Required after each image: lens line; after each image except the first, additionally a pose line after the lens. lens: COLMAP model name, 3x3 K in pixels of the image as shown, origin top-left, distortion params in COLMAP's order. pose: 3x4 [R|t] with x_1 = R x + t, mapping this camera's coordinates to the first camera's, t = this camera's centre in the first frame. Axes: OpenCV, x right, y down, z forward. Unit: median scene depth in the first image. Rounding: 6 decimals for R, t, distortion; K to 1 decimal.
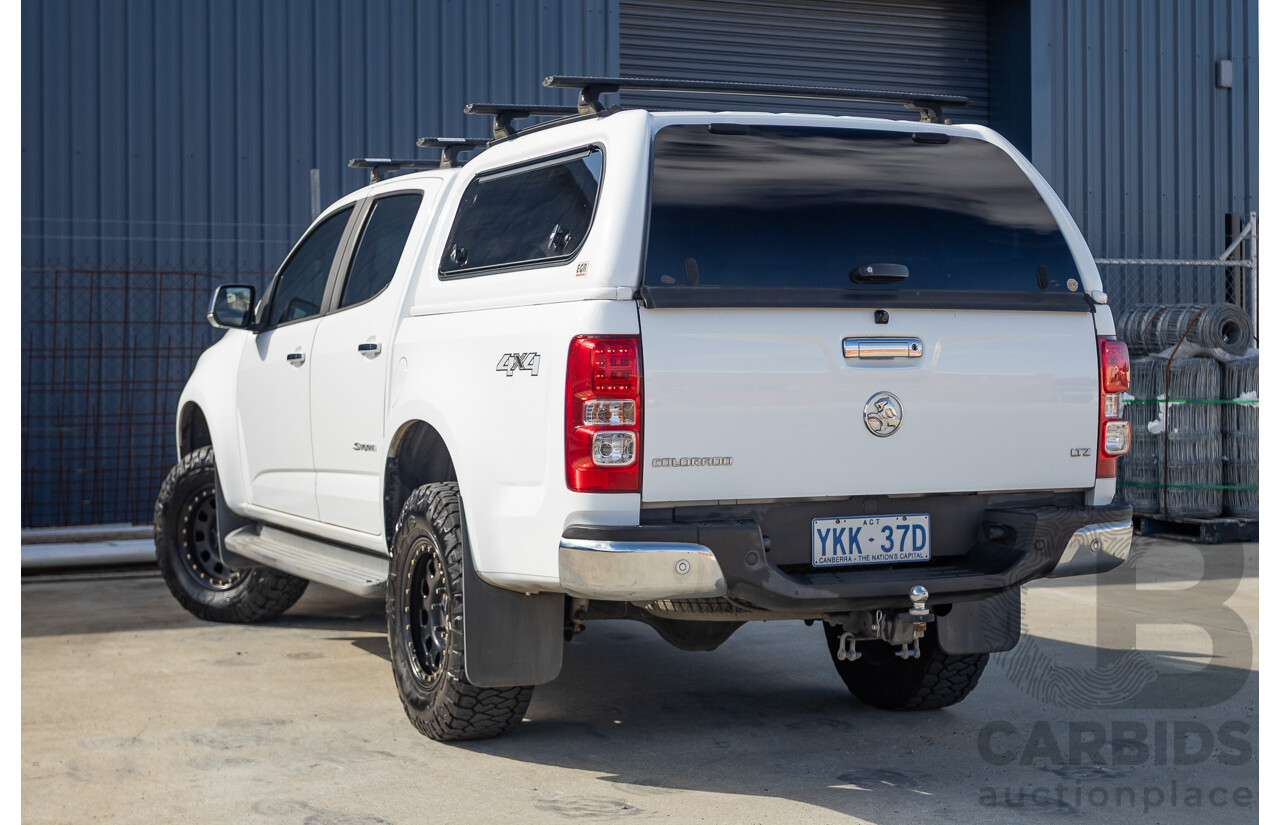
lens RADIAL K [[2168.6, 0, 625.3], [0, 2168.6, 377.5], [0, 0, 1]] dist [-0.014195, 0.043356]
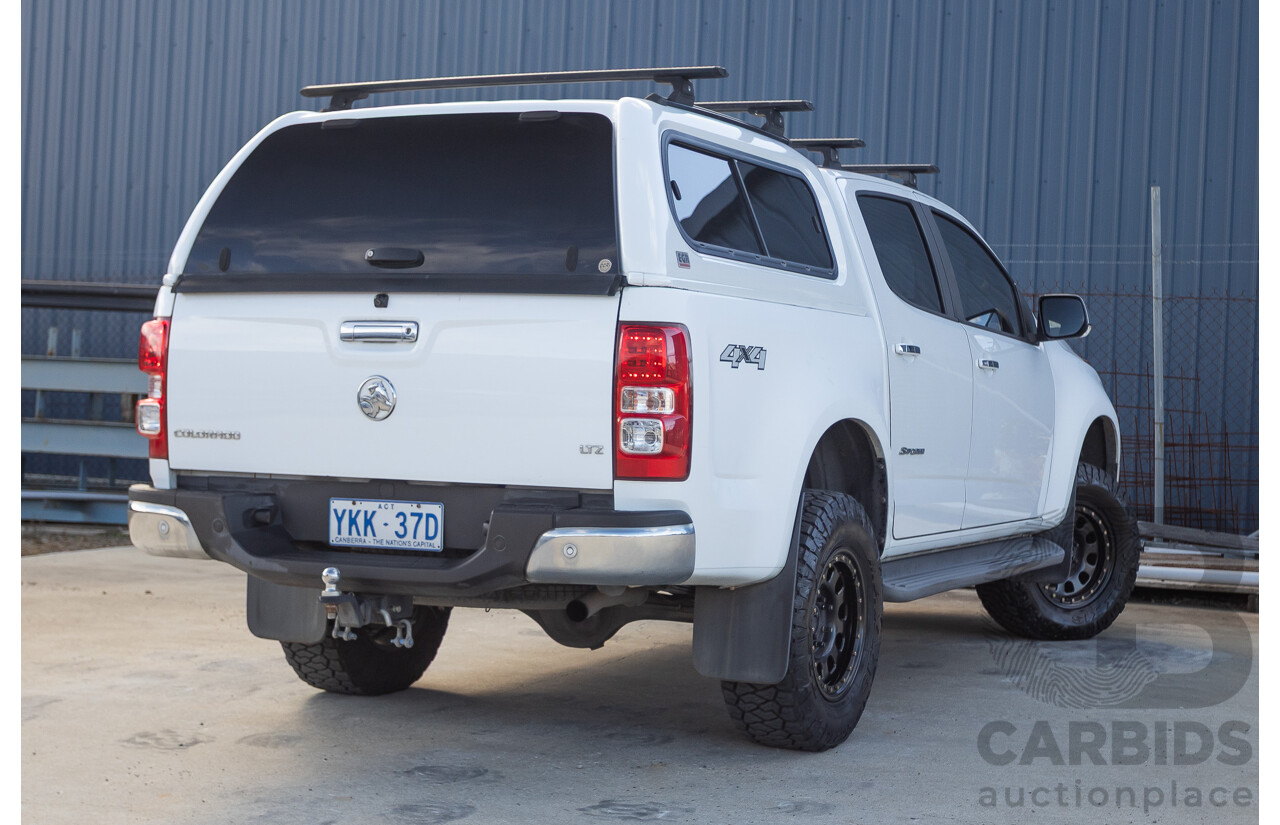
lens RADIAL K [[2168.6, 0, 625.3], [0, 2168.6, 377.5], [0, 0, 1]] dist [-0.014195, 0.043356]
pose [[0.639705, 0.014509, -0.768484, 0.940316], [-0.034448, 0.999358, -0.009808, 0.013078], [0.767848, 0.032746, 0.639794, 0.438669]]
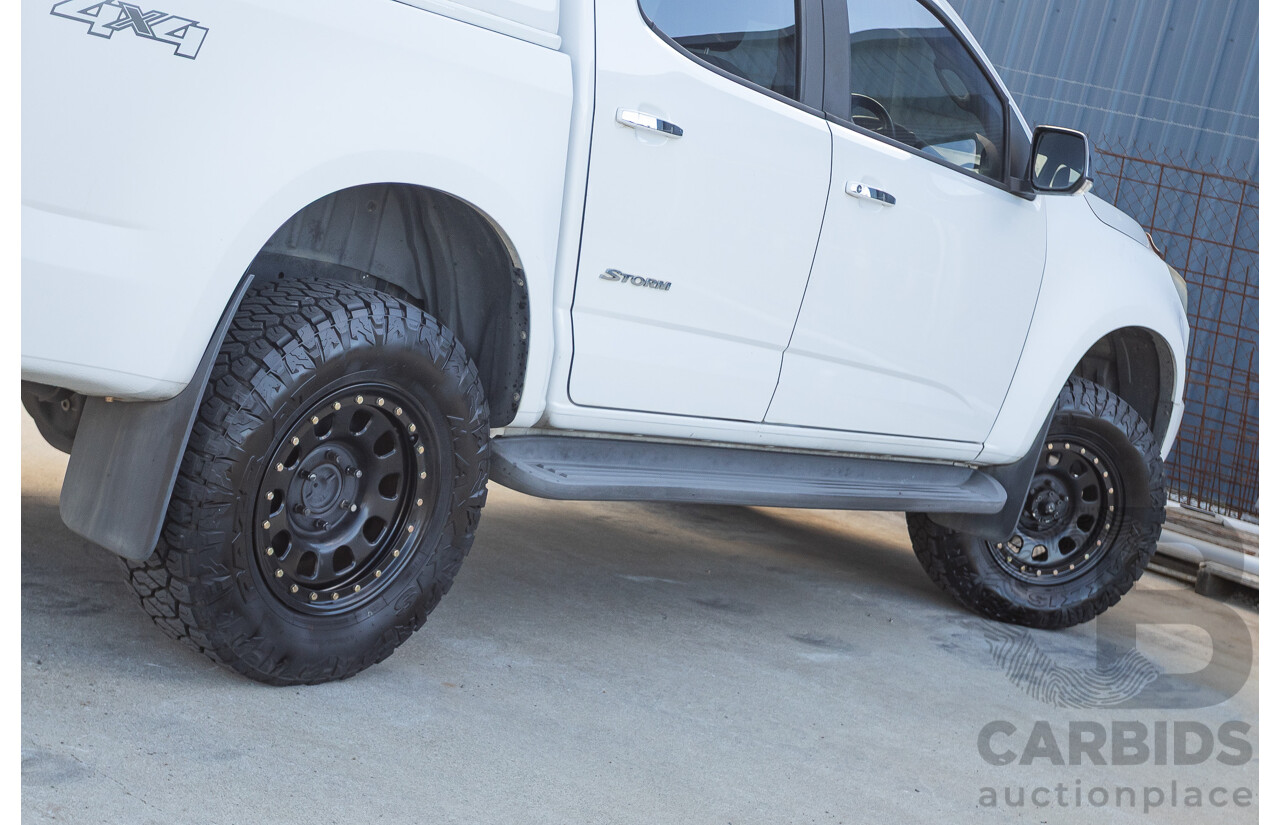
lens RADIAL K [[2168.6, 0, 625.3], [0, 2168.6, 377.5], [0, 0, 1]] dist [-0.014195, 0.043356]
pose [[0.426109, 0.186852, -0.885165, 0.820021], [-0.234608, 0.967788, 0.091356, -0.000061], [0.873722, 0.168739, 0.456220, 0.974701]]
